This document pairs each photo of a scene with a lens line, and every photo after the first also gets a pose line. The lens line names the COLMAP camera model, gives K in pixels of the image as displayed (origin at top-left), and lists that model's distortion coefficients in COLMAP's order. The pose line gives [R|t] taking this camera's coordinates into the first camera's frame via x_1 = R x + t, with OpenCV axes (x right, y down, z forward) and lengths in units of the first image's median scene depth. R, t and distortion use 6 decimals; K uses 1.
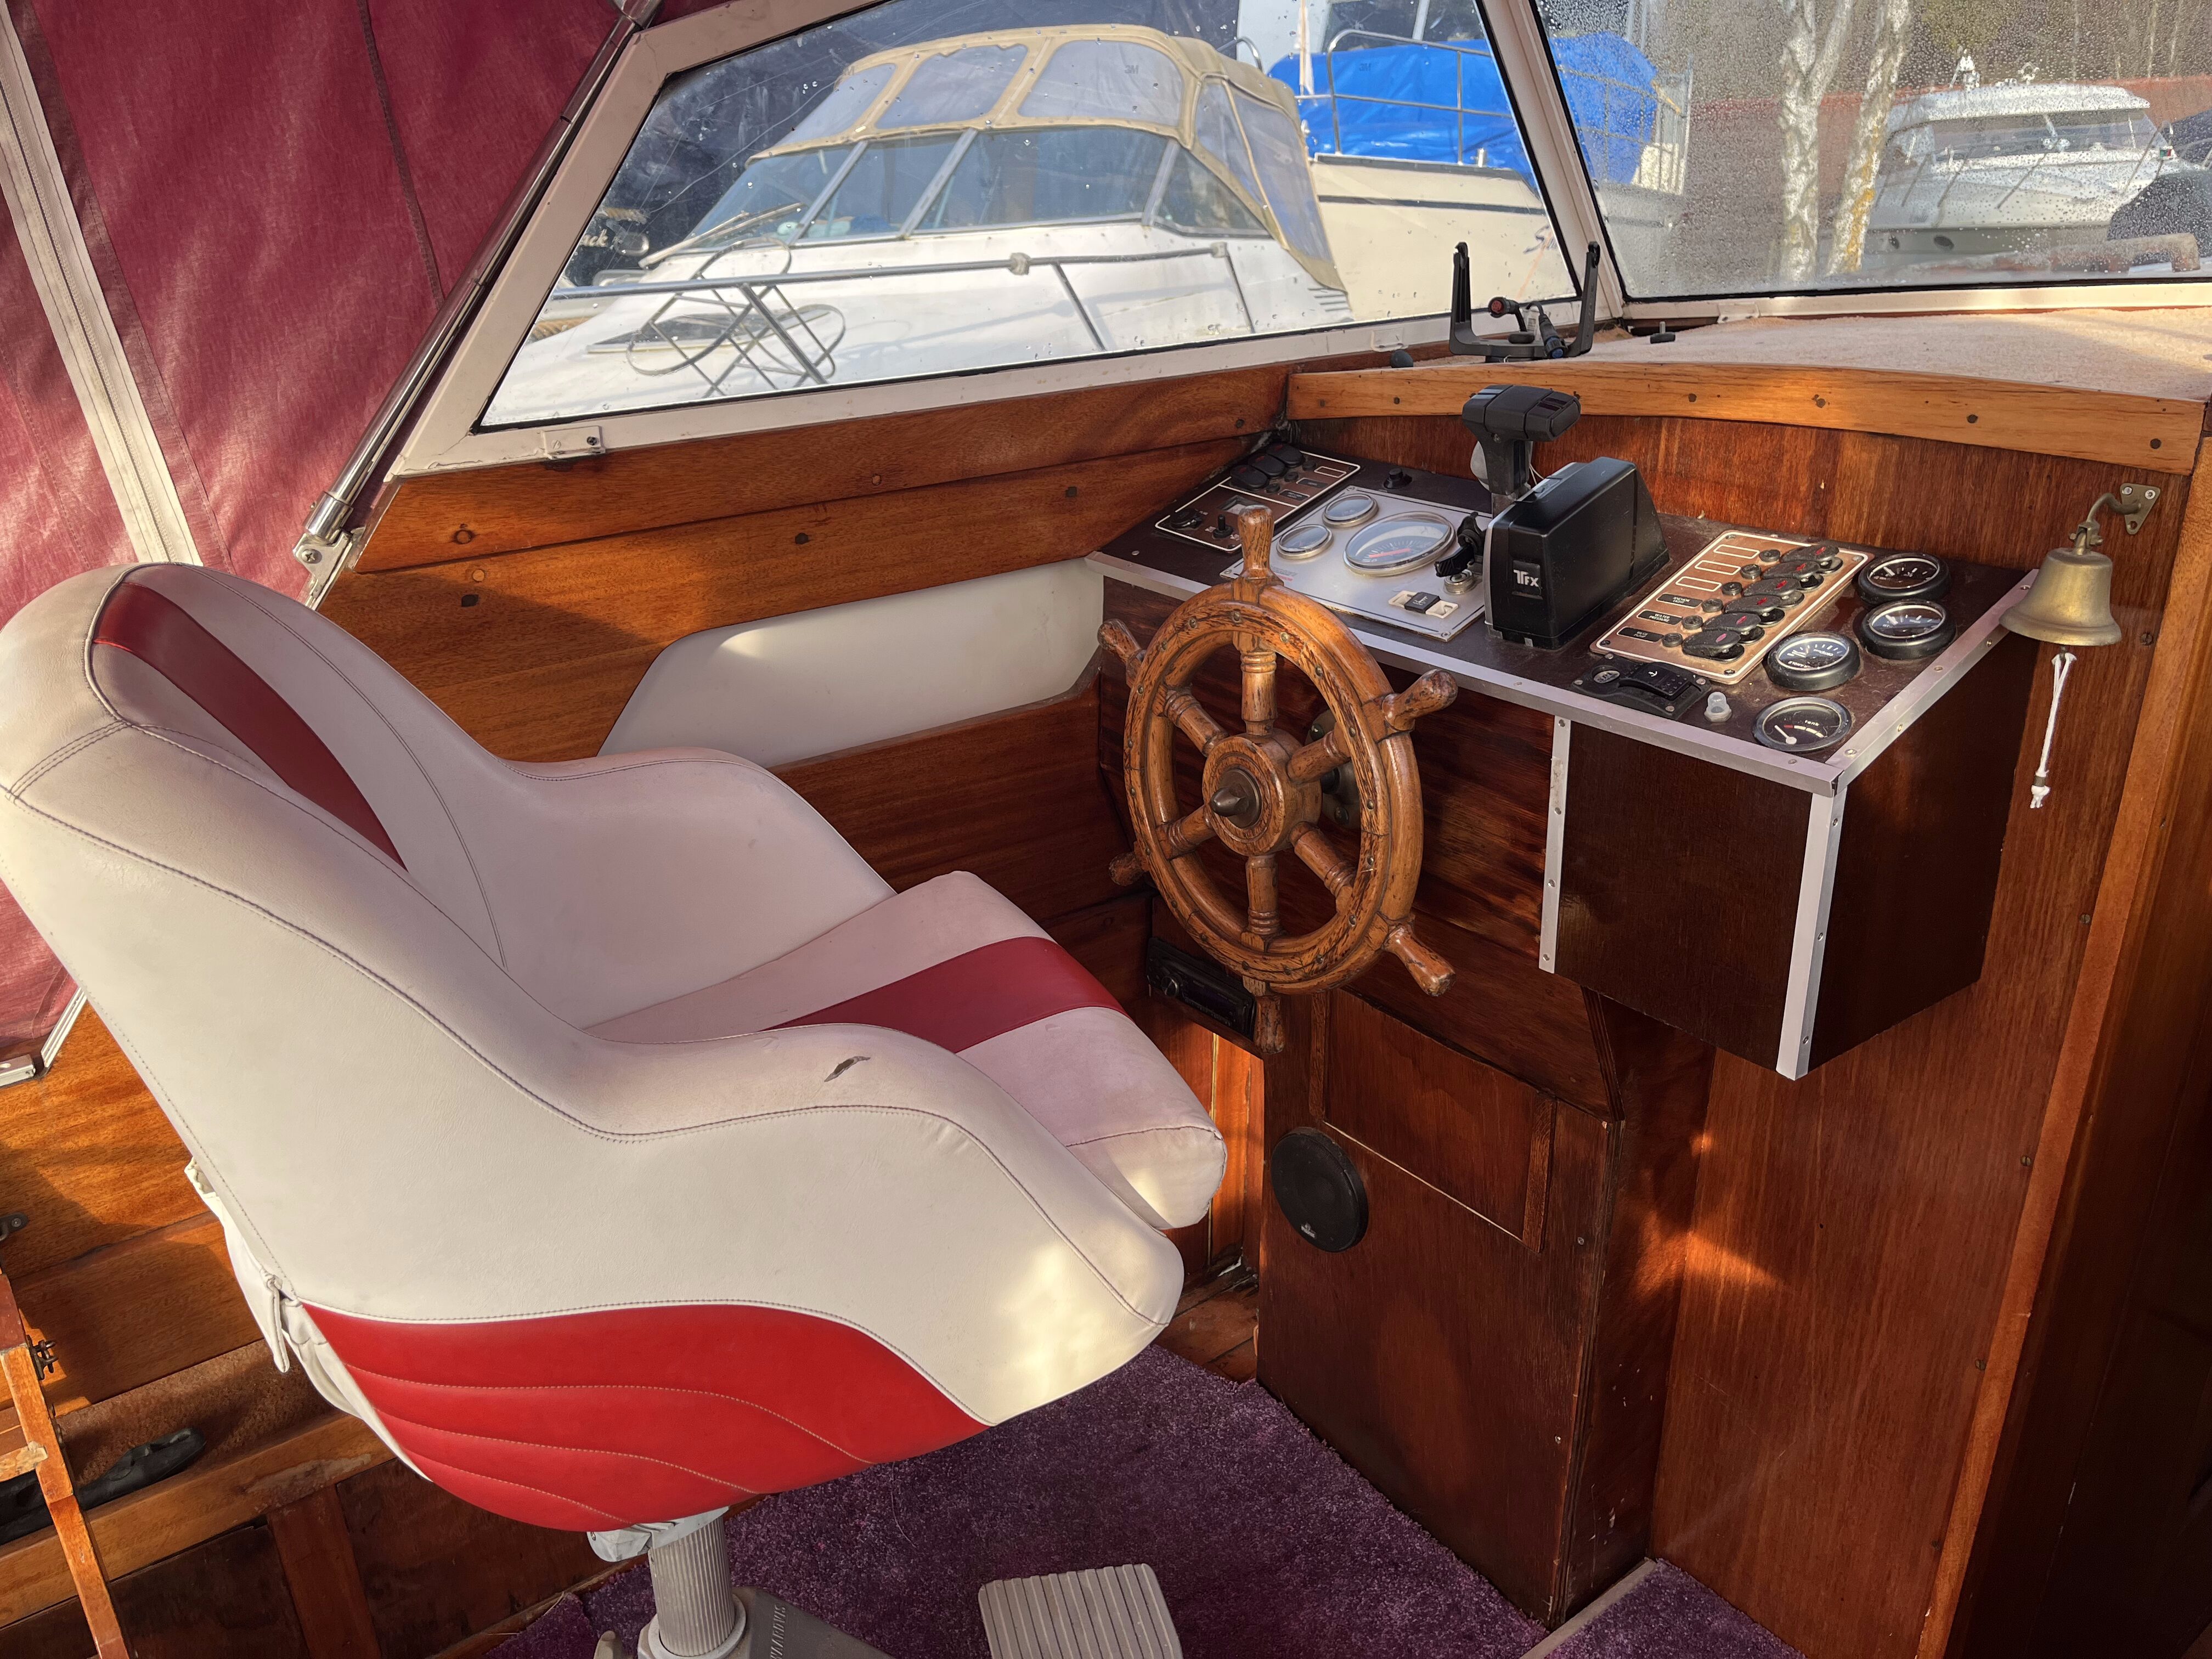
lens RADIAL K [[1693.0, 0, 1106.0], [0, 1693.0, 829.5], [0, 0, 1]] dist [0.015290, 0.001232]
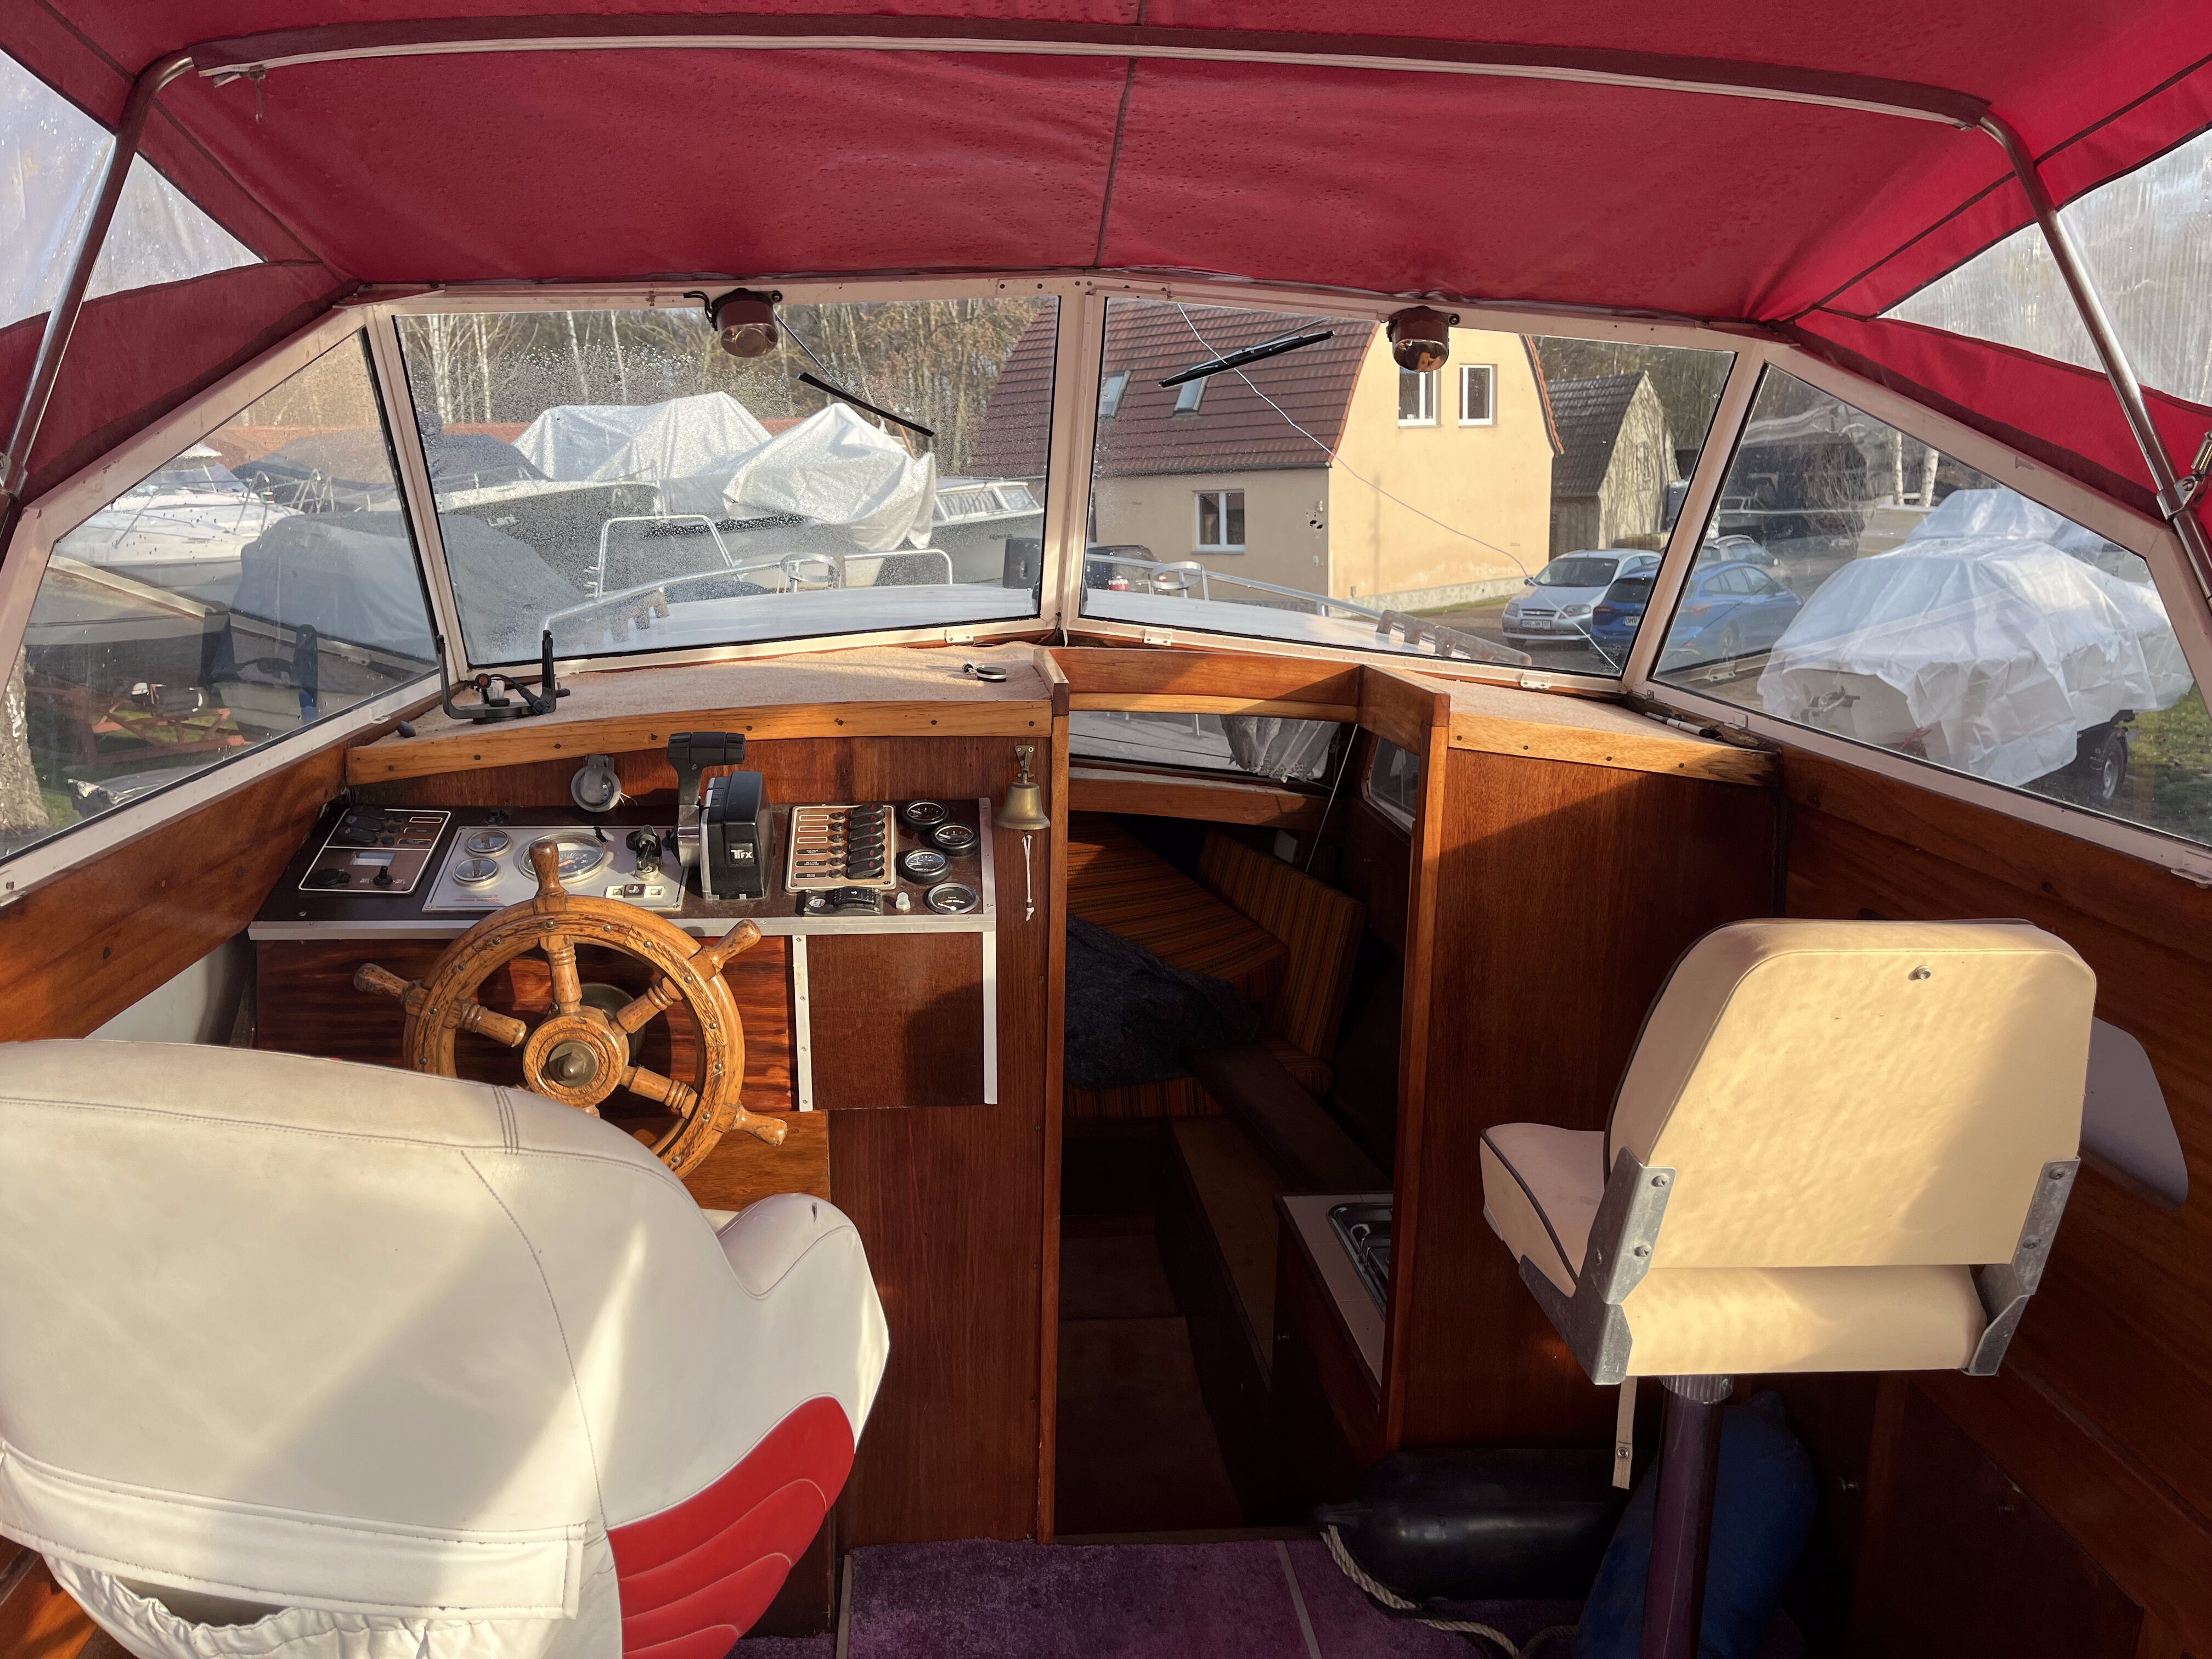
lens RADIAL K [[1674.0, 0, 1104.5], [0, 1674.0, 833.5], [0, 0, 1]] dist [0.062722, -0.078794]
pose [[0.521999, -0.158303, 0.838127, -0.780638], [0.305147, 0.952251, -0.010193, -0.051221], [-0.796494, 0.261073, 0.545380, -0.058565]]
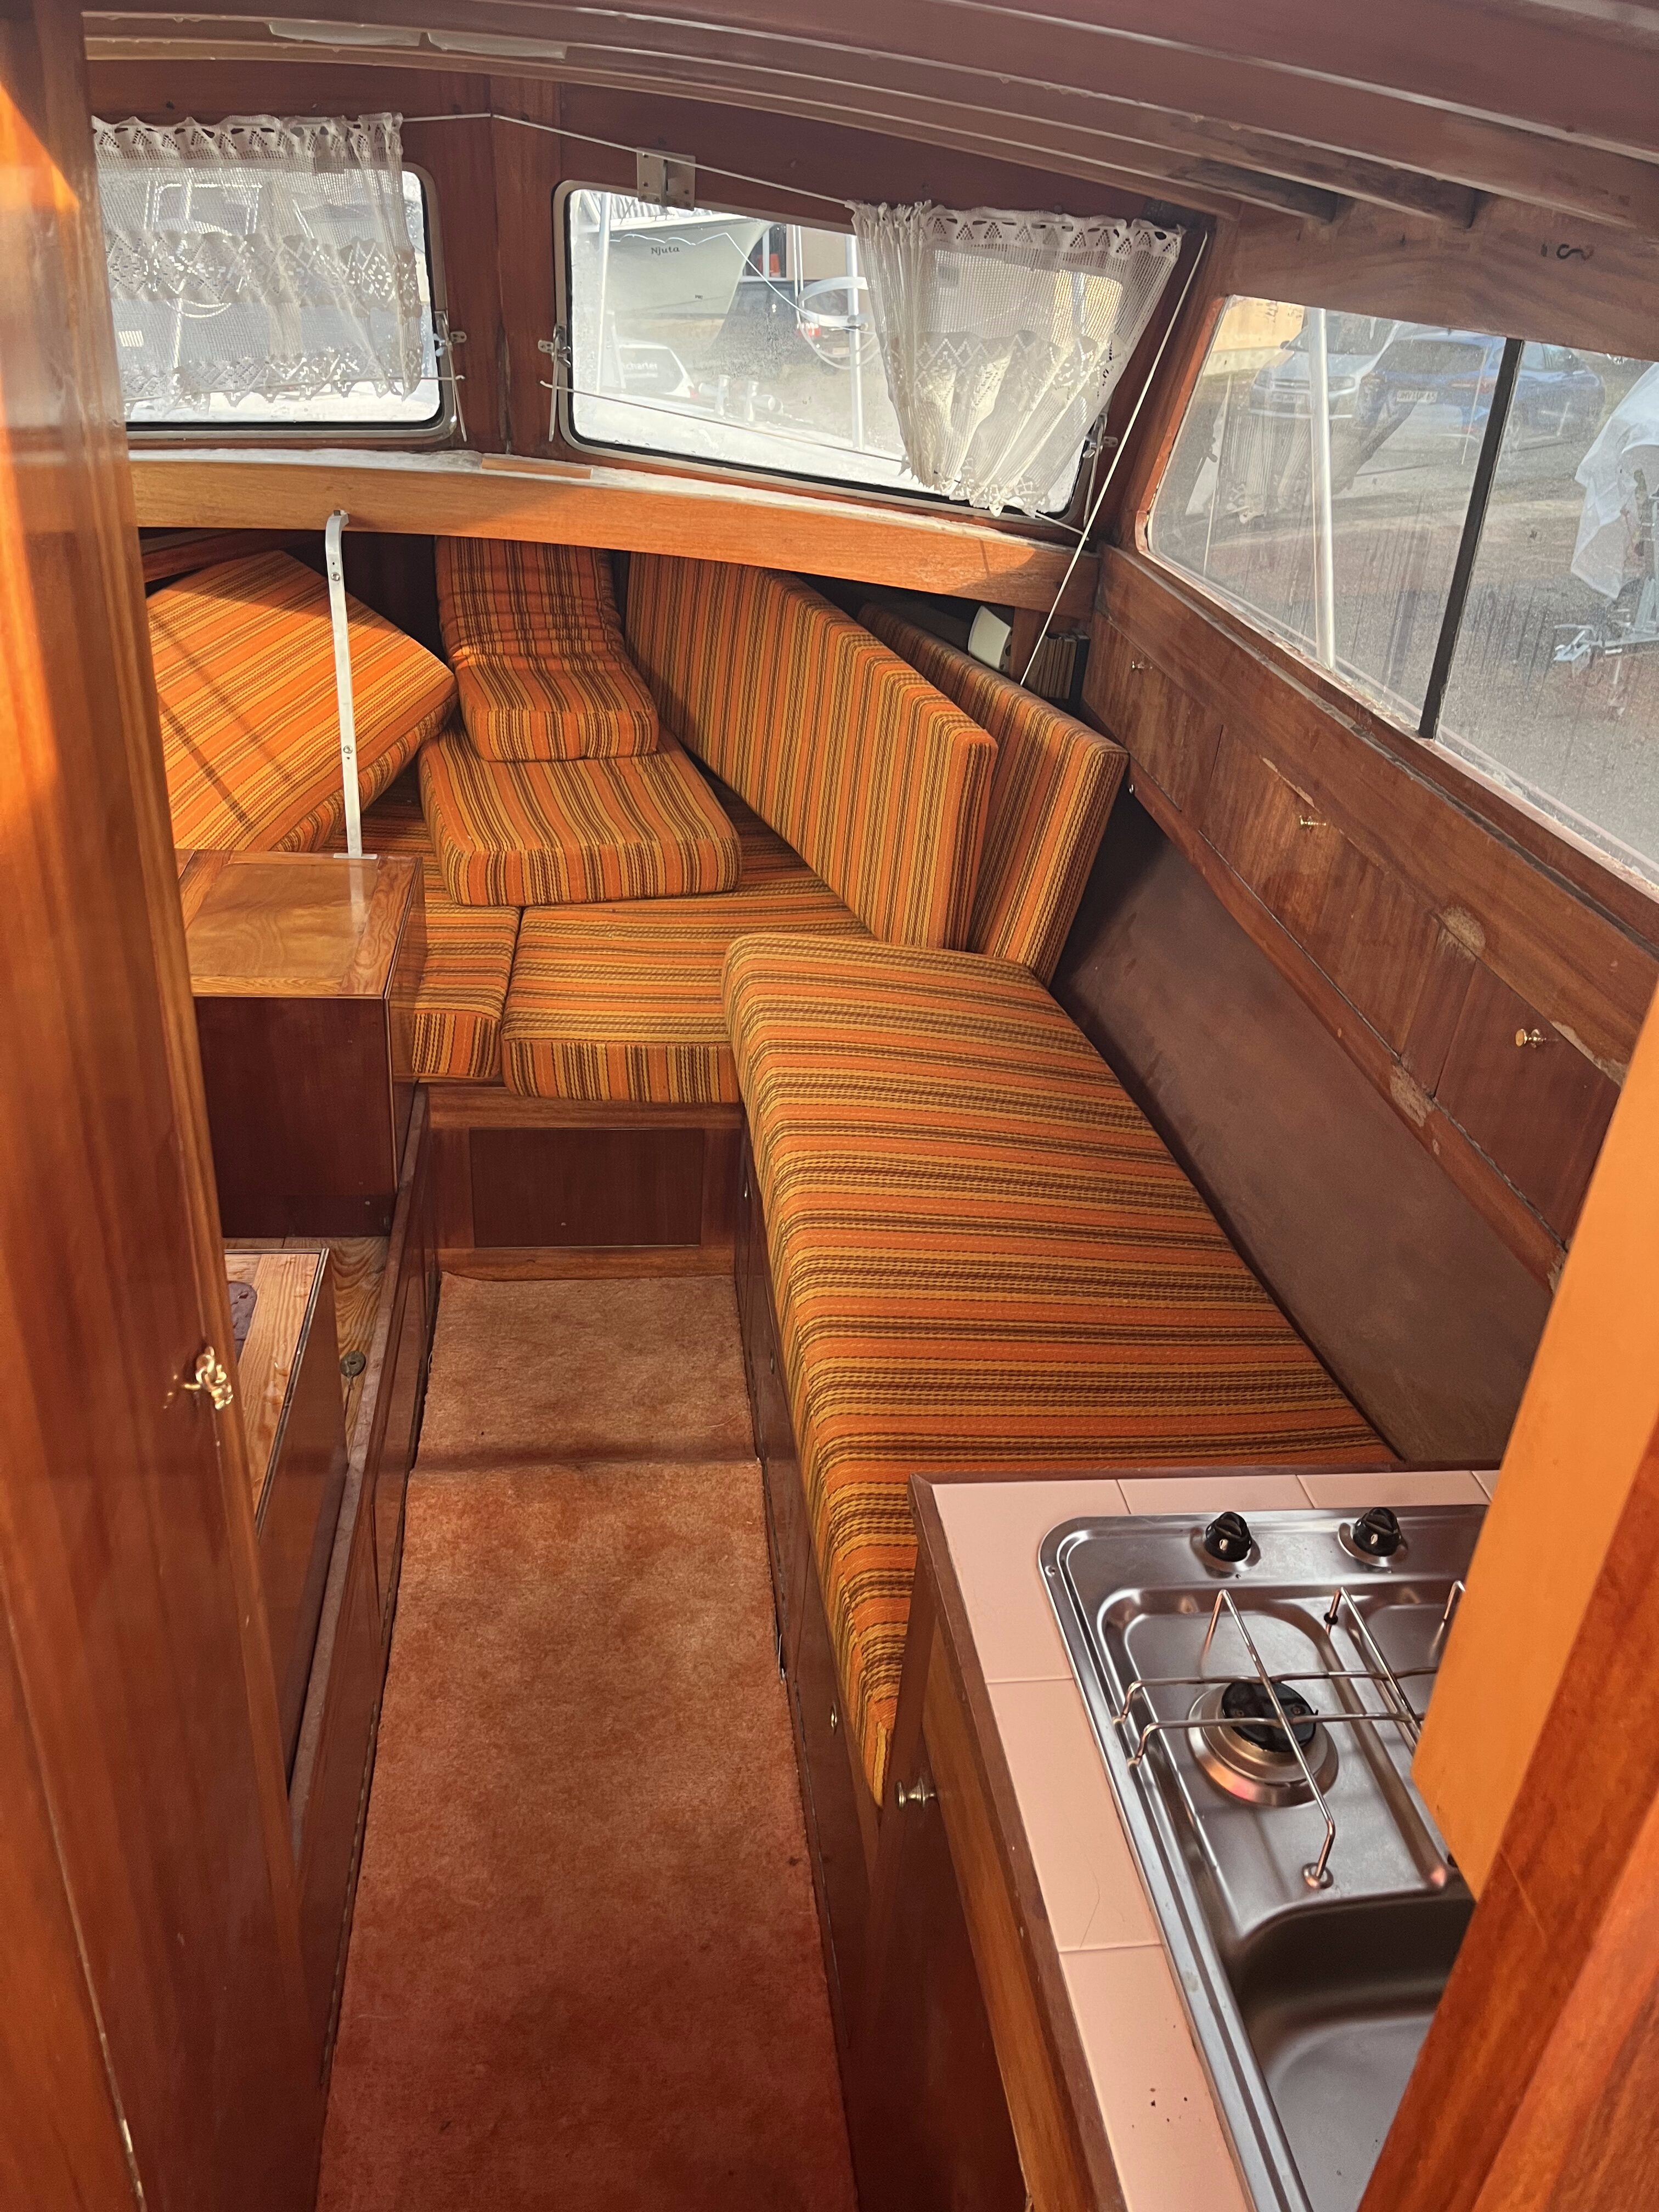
lens RADIAL K [[1693.0, 0, 829.5], [0, 1693.0, 1106.0], [0, 0, 1]] dist [0.015290, 0.001232]
pose [[0.510622, -0.357688, 0.781872, 0.467838], [0.261290, 0.930907, 0.255225, 0.011481], [-0.819141, 0.073972, 0.568802, 0.605155]]
